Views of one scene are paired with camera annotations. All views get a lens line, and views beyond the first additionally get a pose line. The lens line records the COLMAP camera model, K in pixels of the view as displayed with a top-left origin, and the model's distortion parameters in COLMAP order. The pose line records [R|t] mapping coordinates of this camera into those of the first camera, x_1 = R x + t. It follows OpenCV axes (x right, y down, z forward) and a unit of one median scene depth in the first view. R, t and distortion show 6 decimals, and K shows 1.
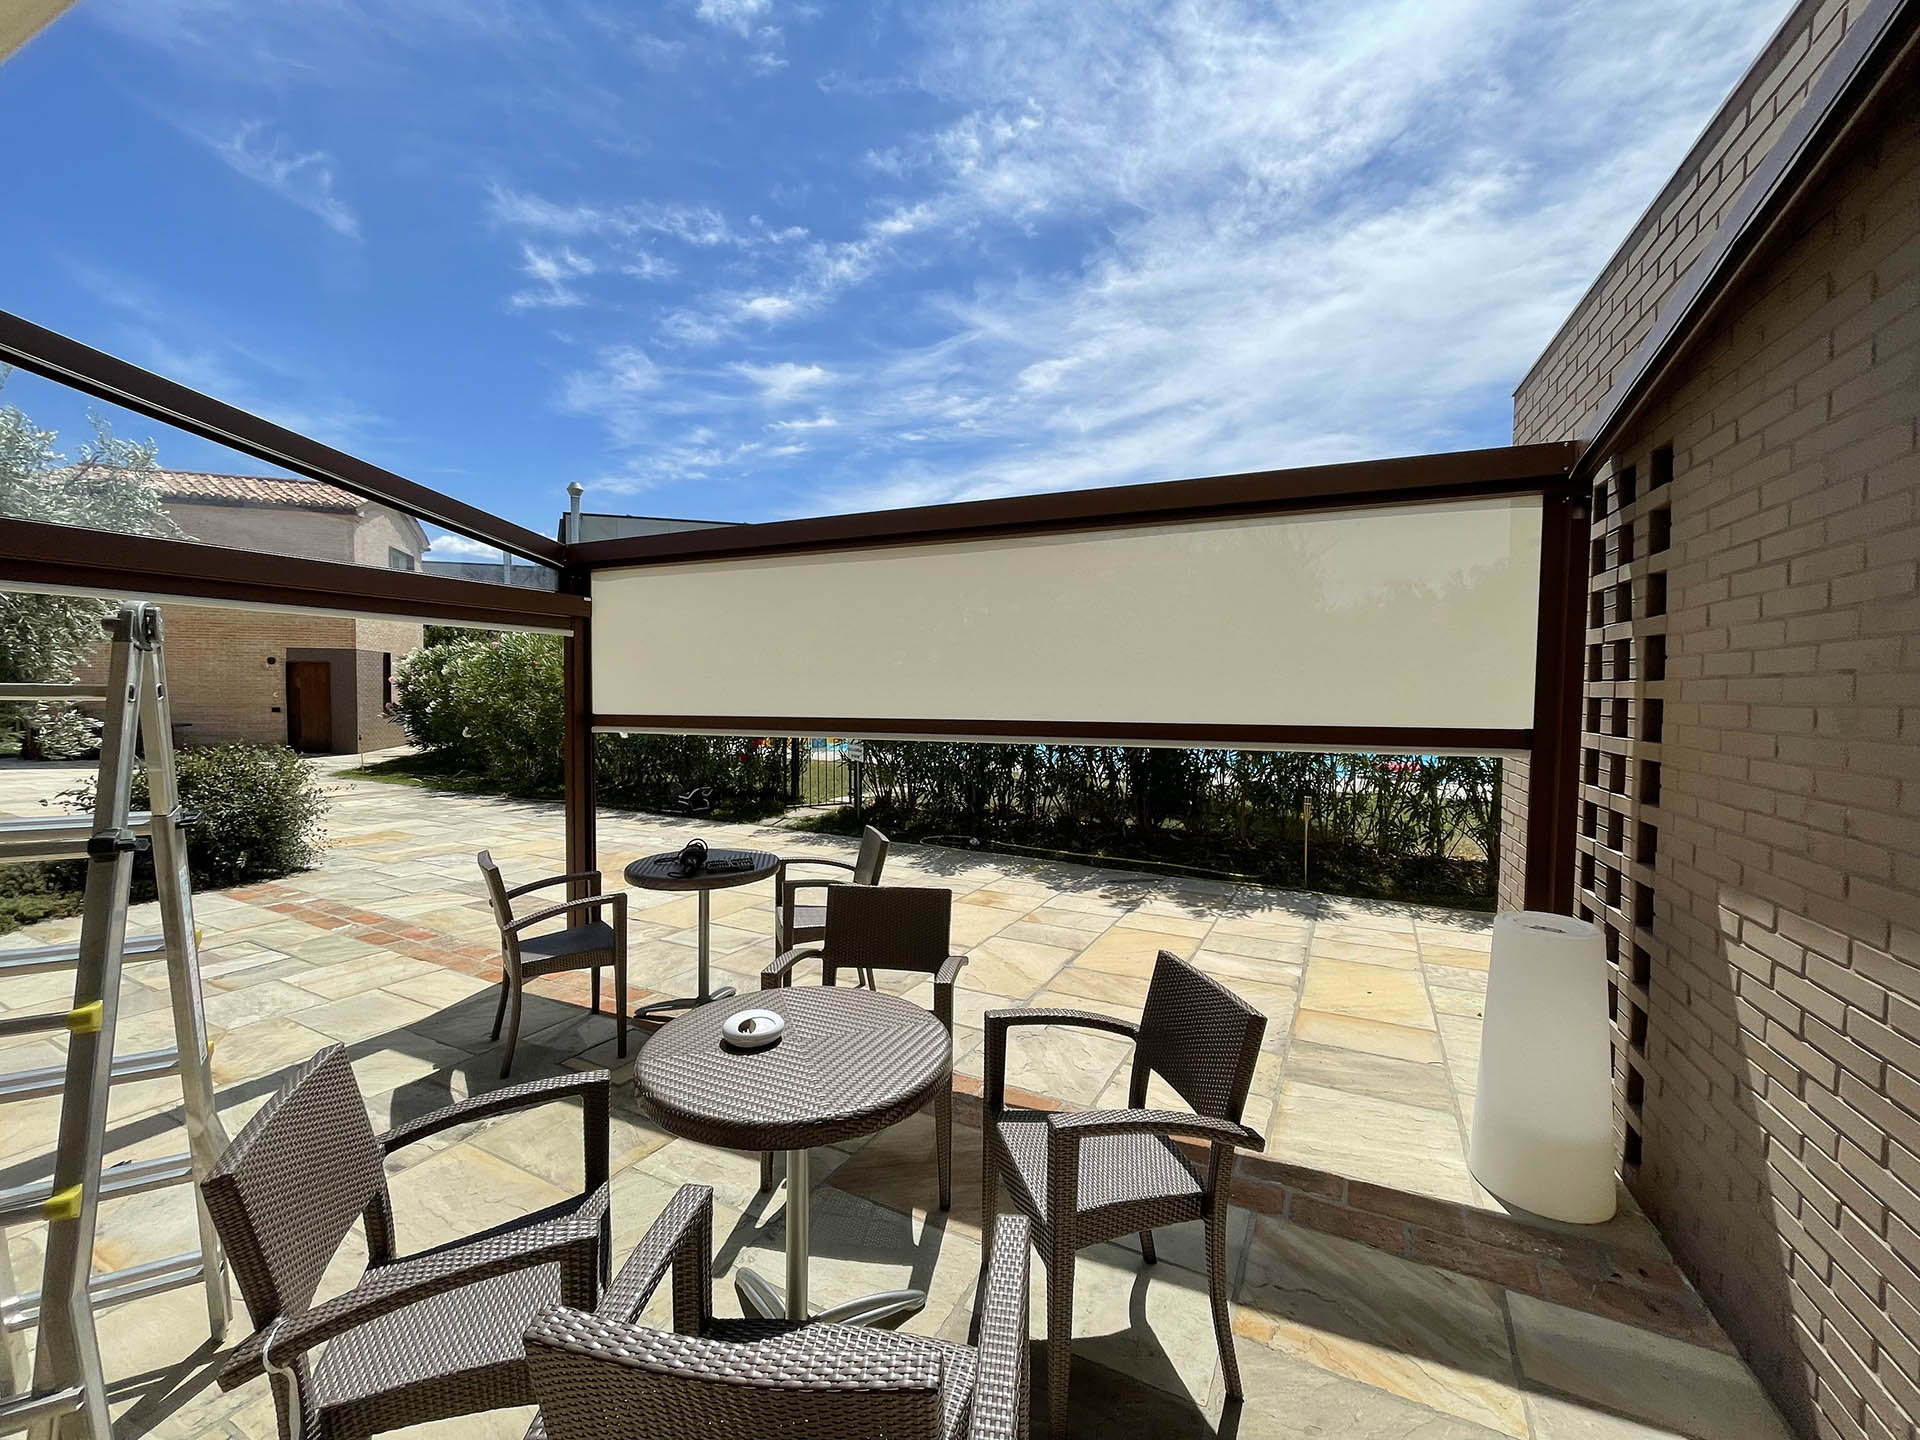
lens RADIAL K [[771.0, 0, 965.4], [0, 771.0, 720.2], [0, 0, 1]] dist [-0.003173, 0.000508]
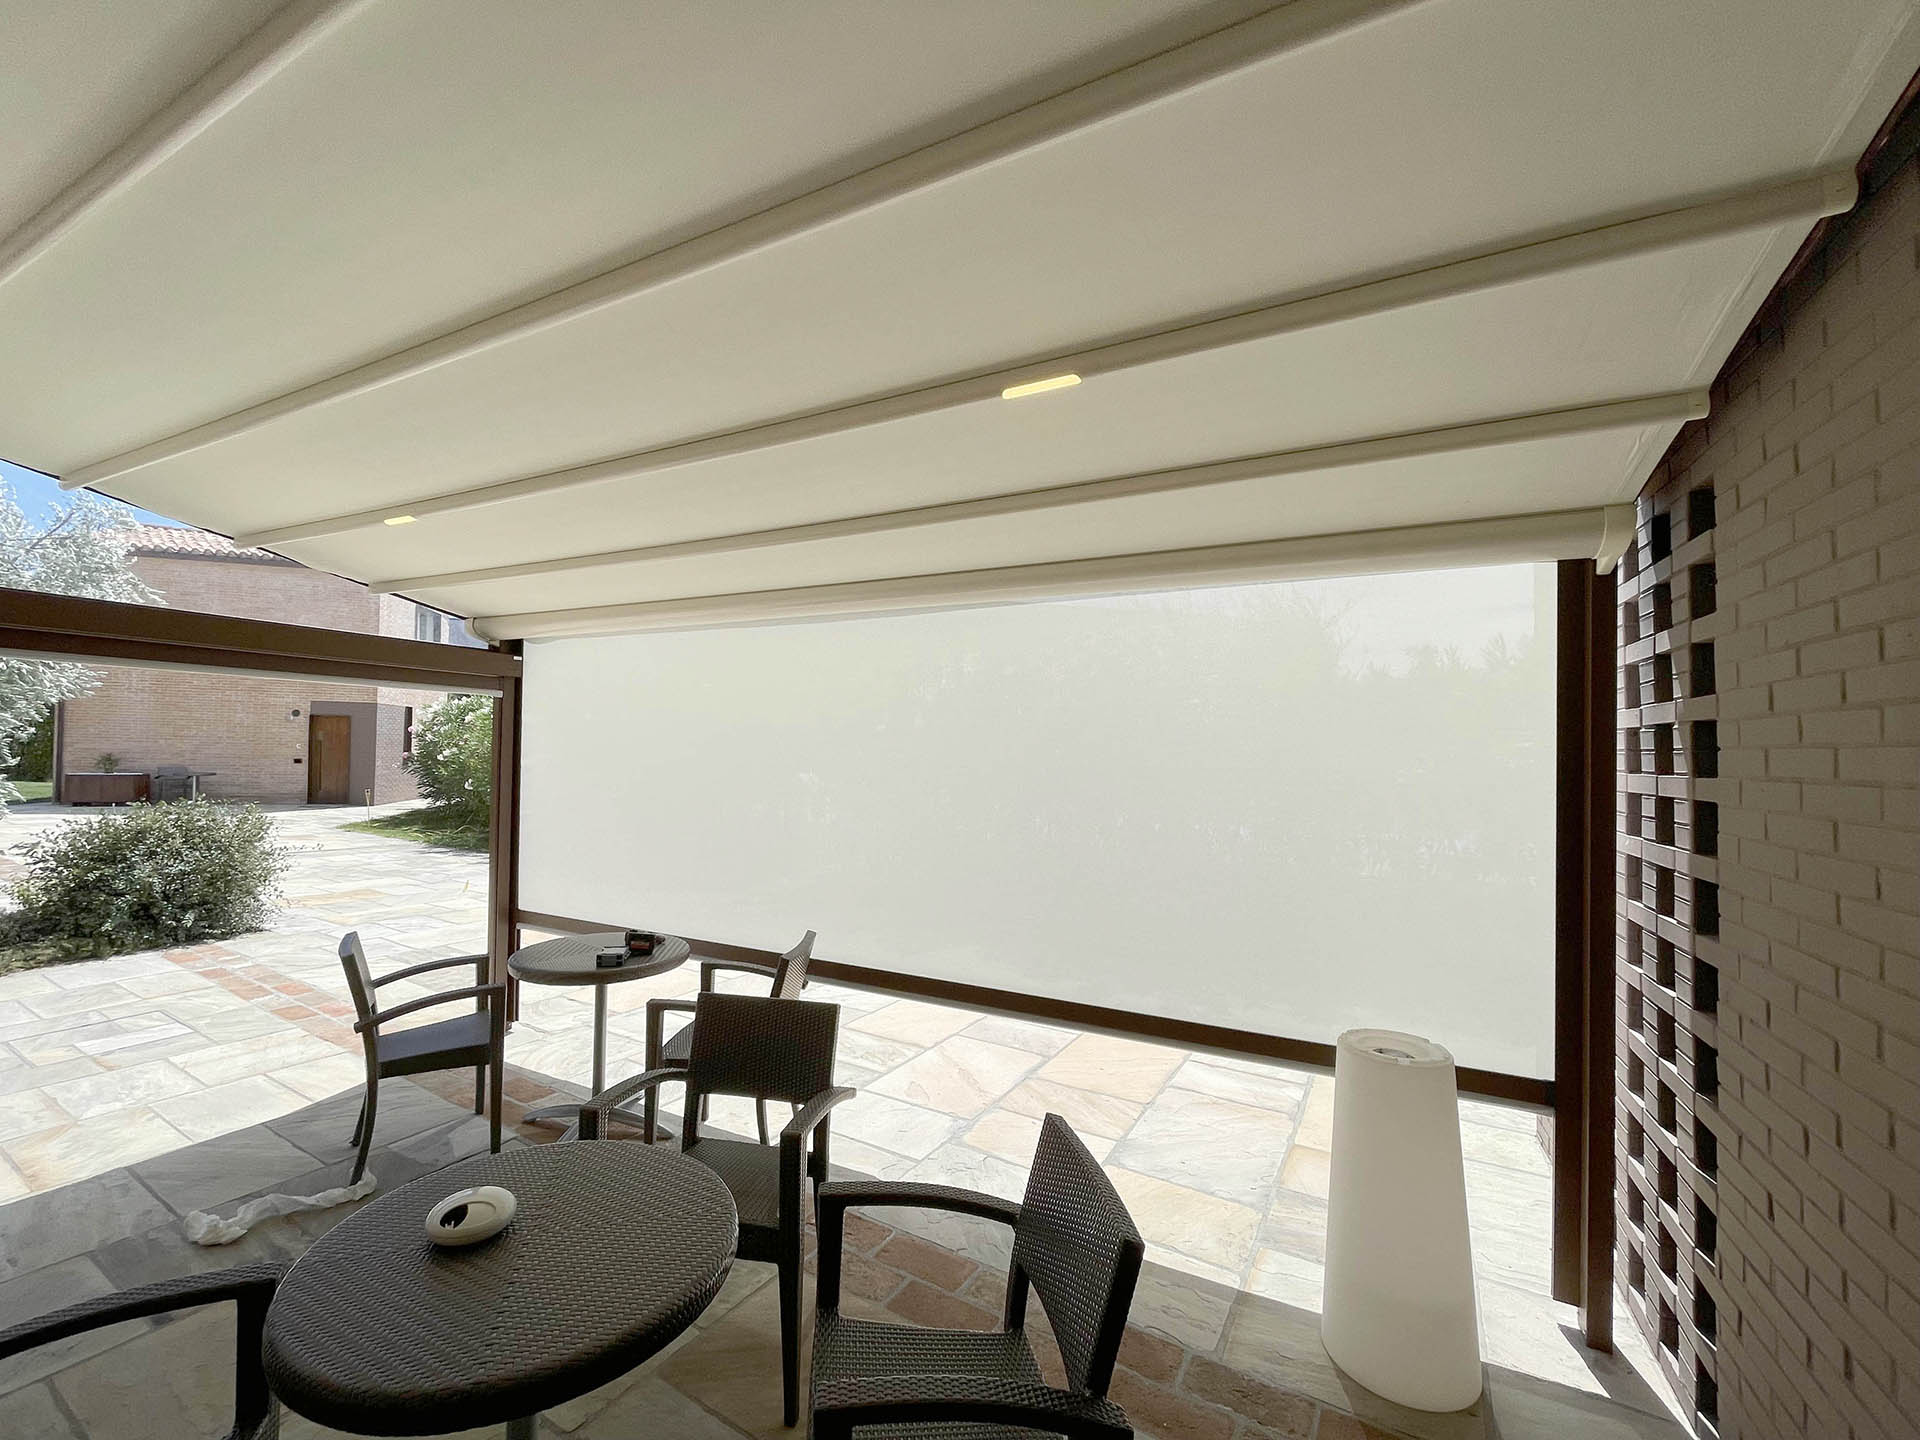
lens RADIAL K [[771.0, 0, 952.4], [0, 771.0, 727.1], [0, 0, 1]] dist [-0.003173, 0.000508]
pose [[0.997863, 0.017568, -0.062933, 0.137886], [-0.021958, 0.997322, -0.069761, -0.024528], [0.061539, 0.070994, 0.995577, 0.130144]]
